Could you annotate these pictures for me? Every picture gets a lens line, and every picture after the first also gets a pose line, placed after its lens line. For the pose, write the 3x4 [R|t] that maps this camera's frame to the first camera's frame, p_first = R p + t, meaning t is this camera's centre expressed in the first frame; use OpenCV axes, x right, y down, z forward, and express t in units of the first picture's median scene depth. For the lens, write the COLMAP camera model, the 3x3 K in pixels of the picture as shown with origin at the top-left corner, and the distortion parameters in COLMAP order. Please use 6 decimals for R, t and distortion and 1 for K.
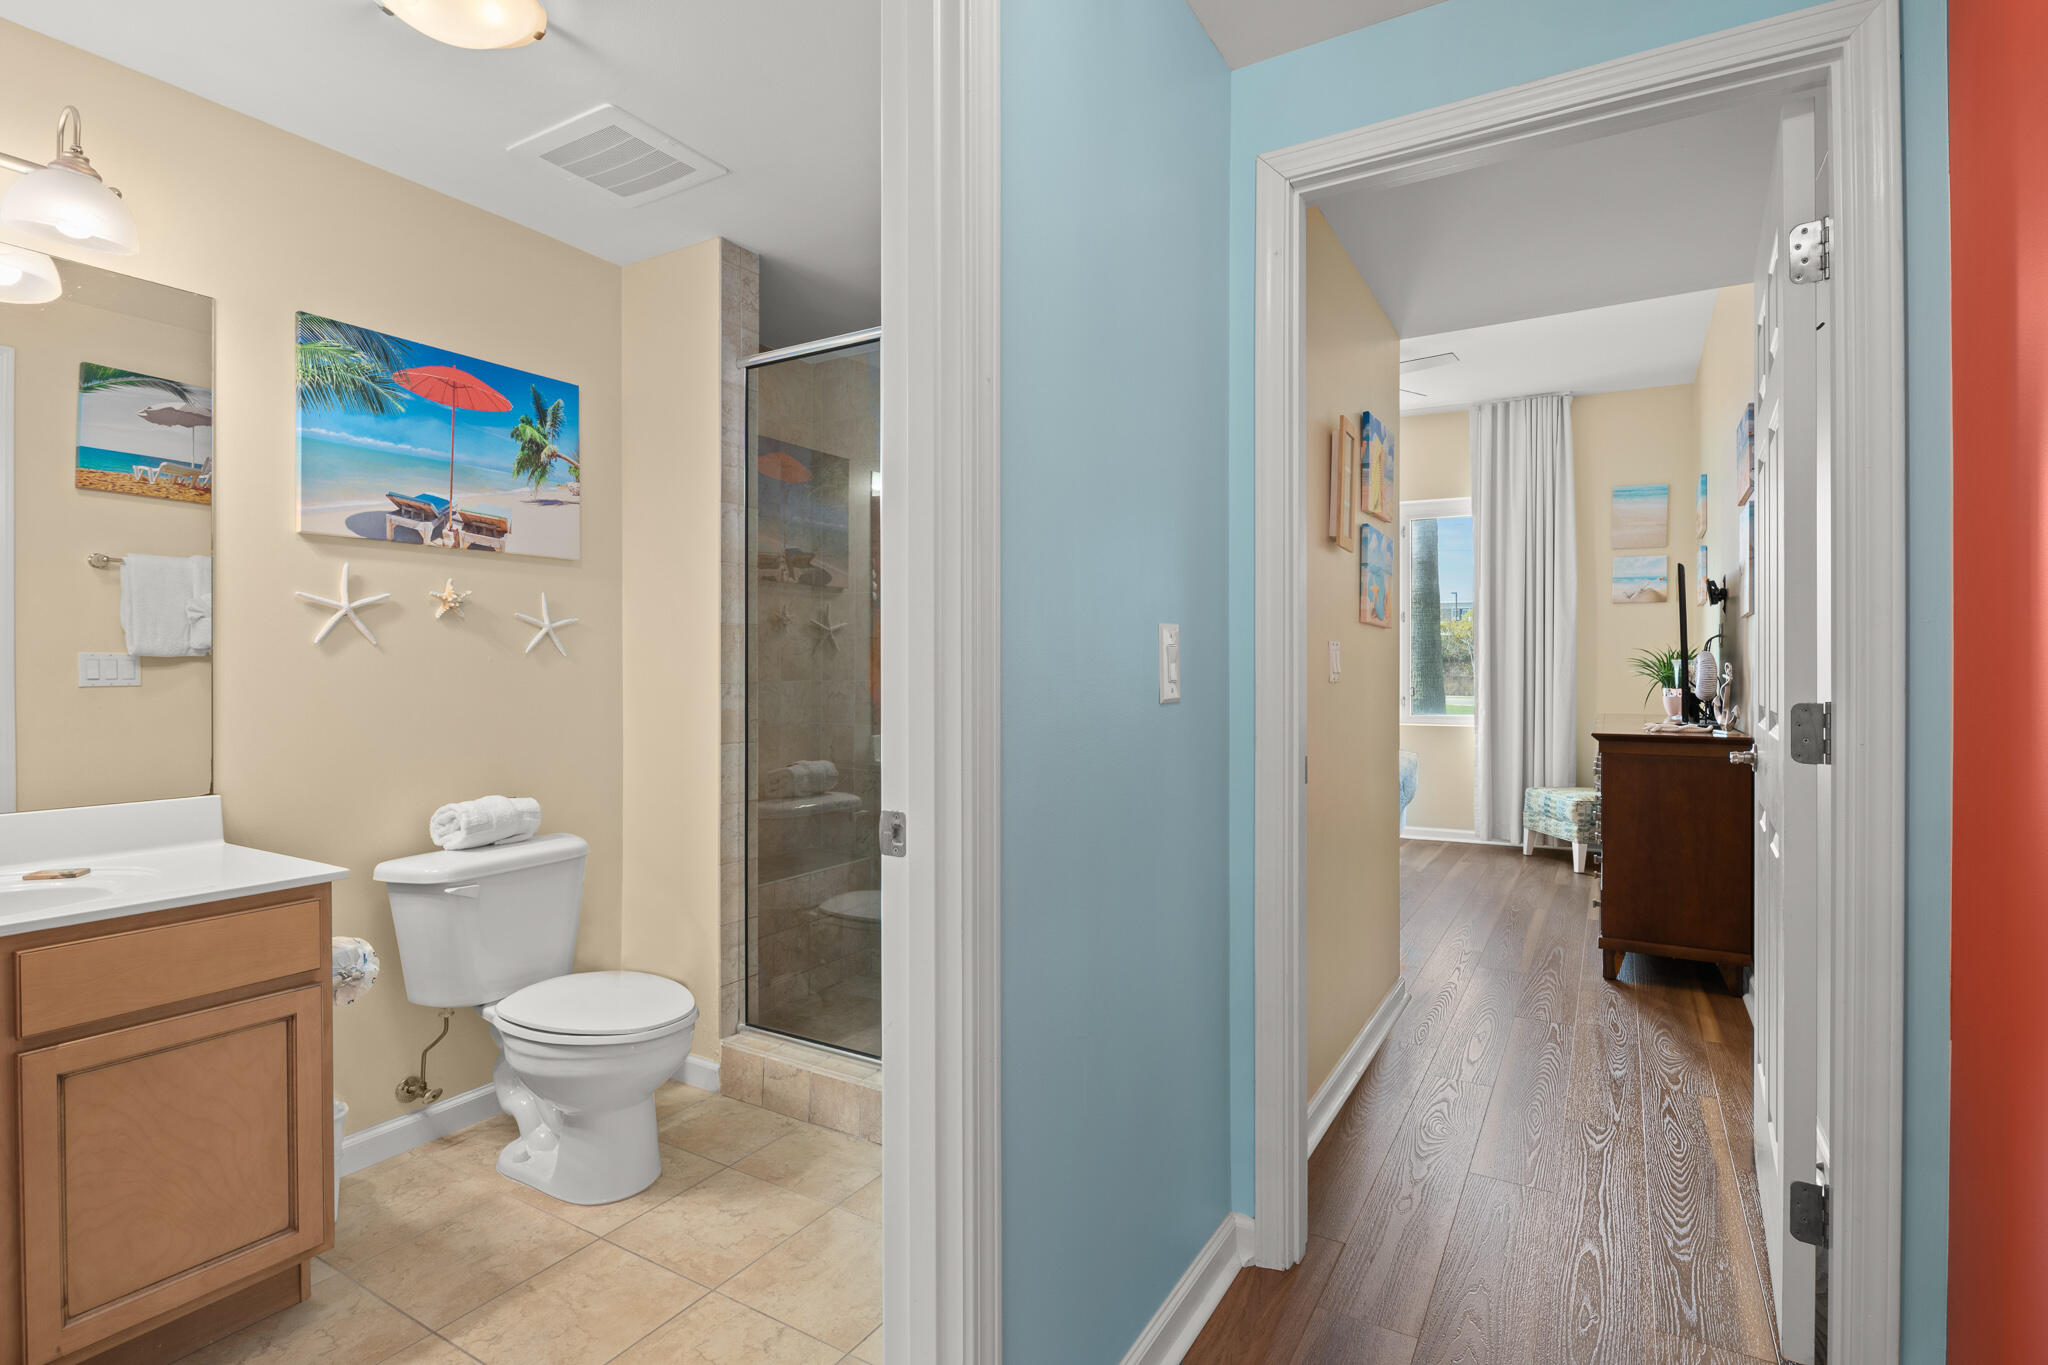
lens RADIAL K [[978.6, 0, 1033.4], [0, 978.6, 676.0], [0, 0, 1]] dist [-0.004473, -0.002494]
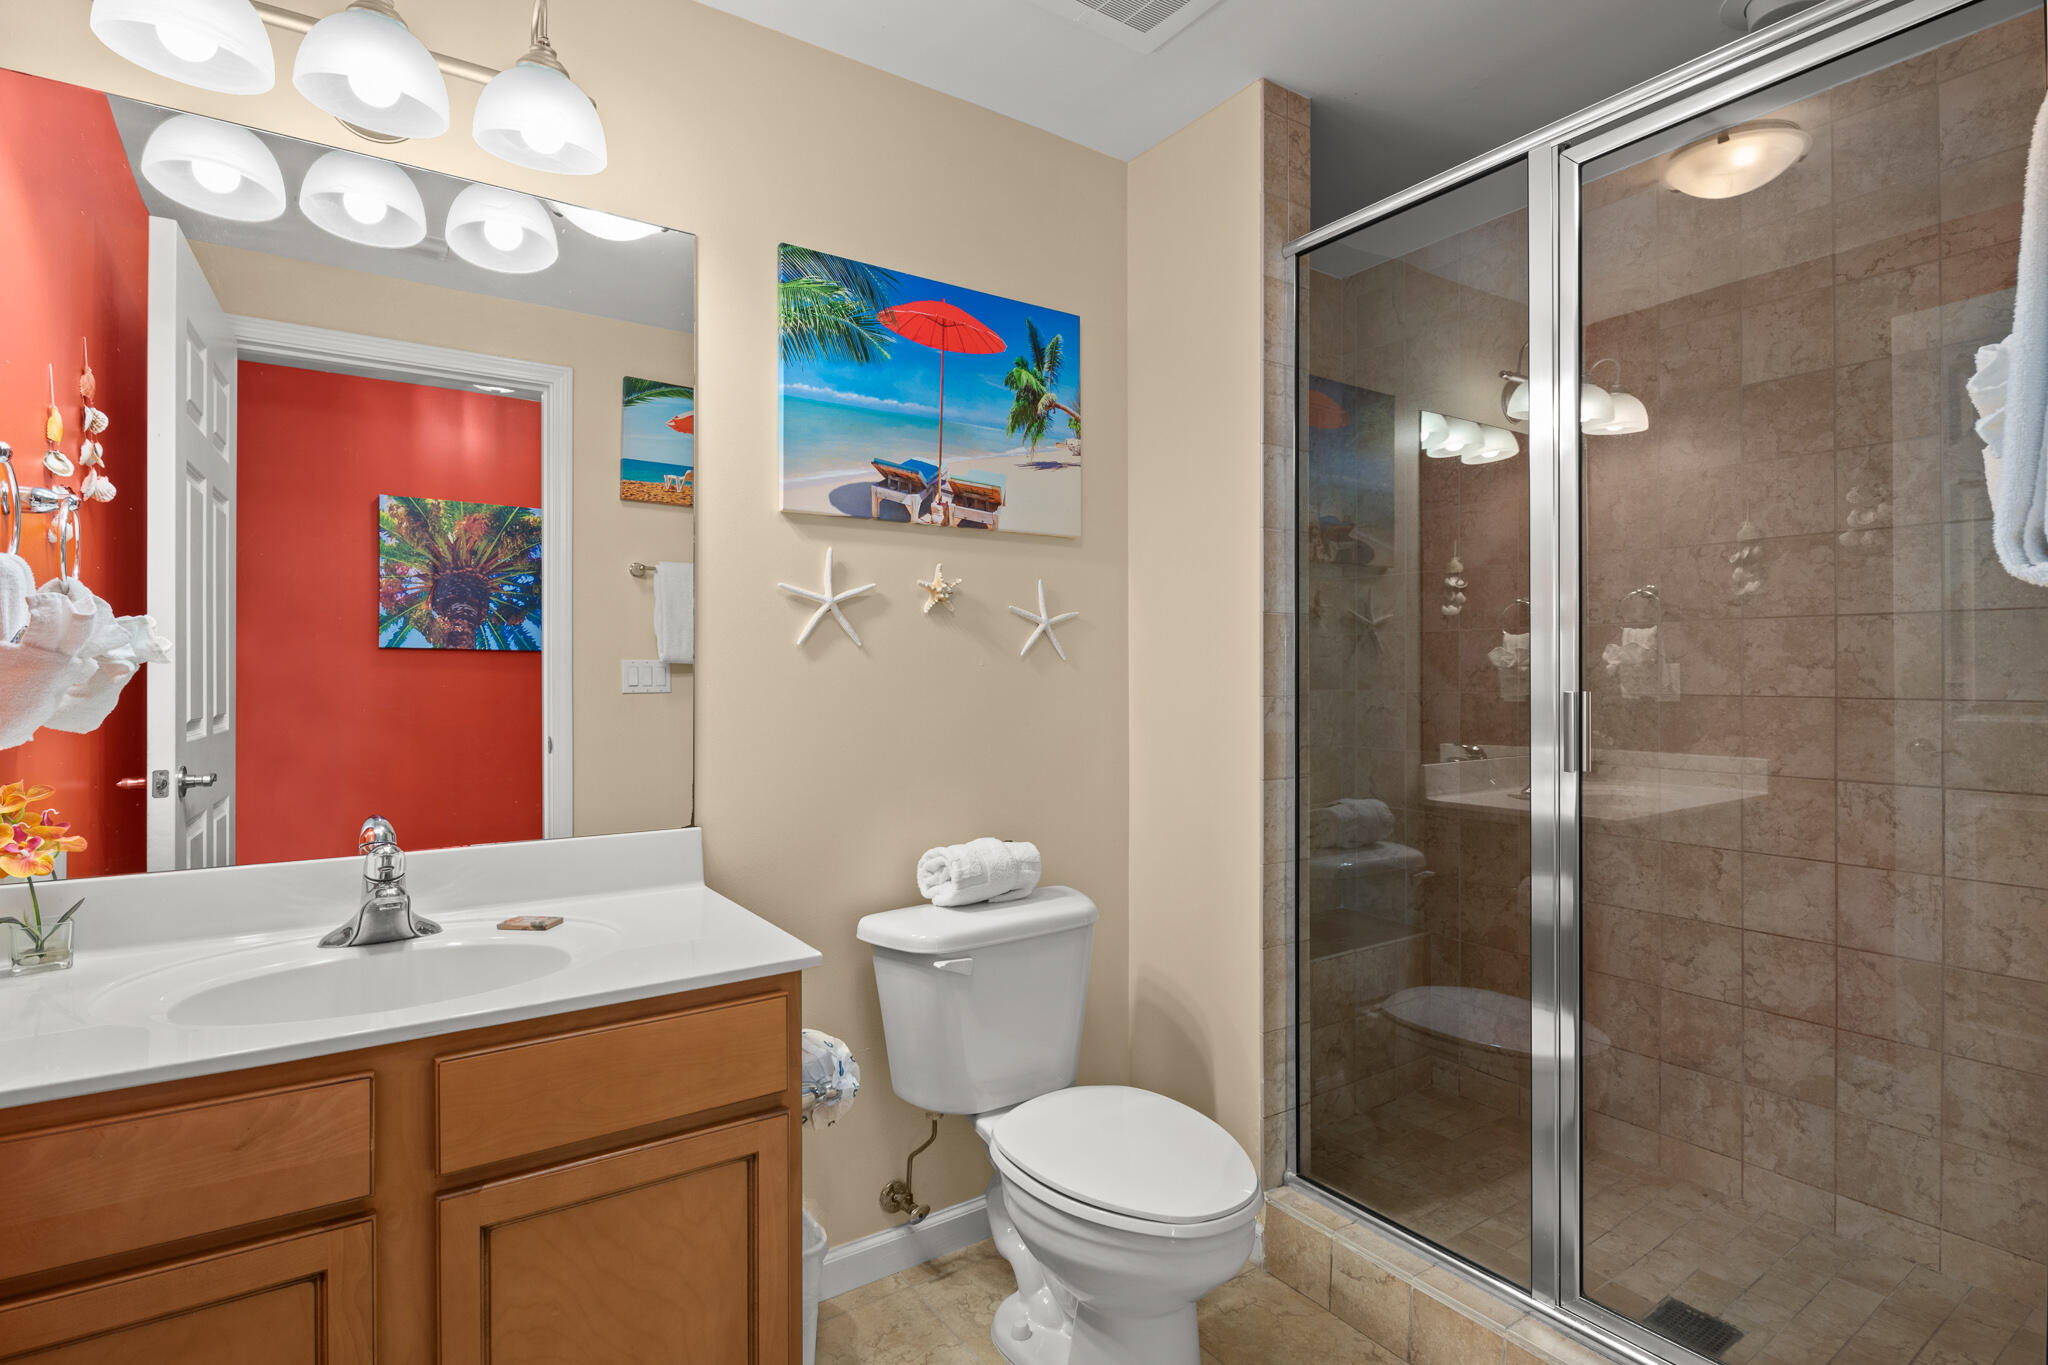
lens RADIAL K [[1016.8, 0, 1018.4], [0, 1016.8, 692.6], [0, 0, 1]] dist [-0.000339, 0.000511]
pose [[0.898747, 0.006366, -0.438421, -0.171388], [-0.002158, 0.999947, 0.010094, -0.001963], [0.438462, -0.008126, 0.898713, 0.276110]]
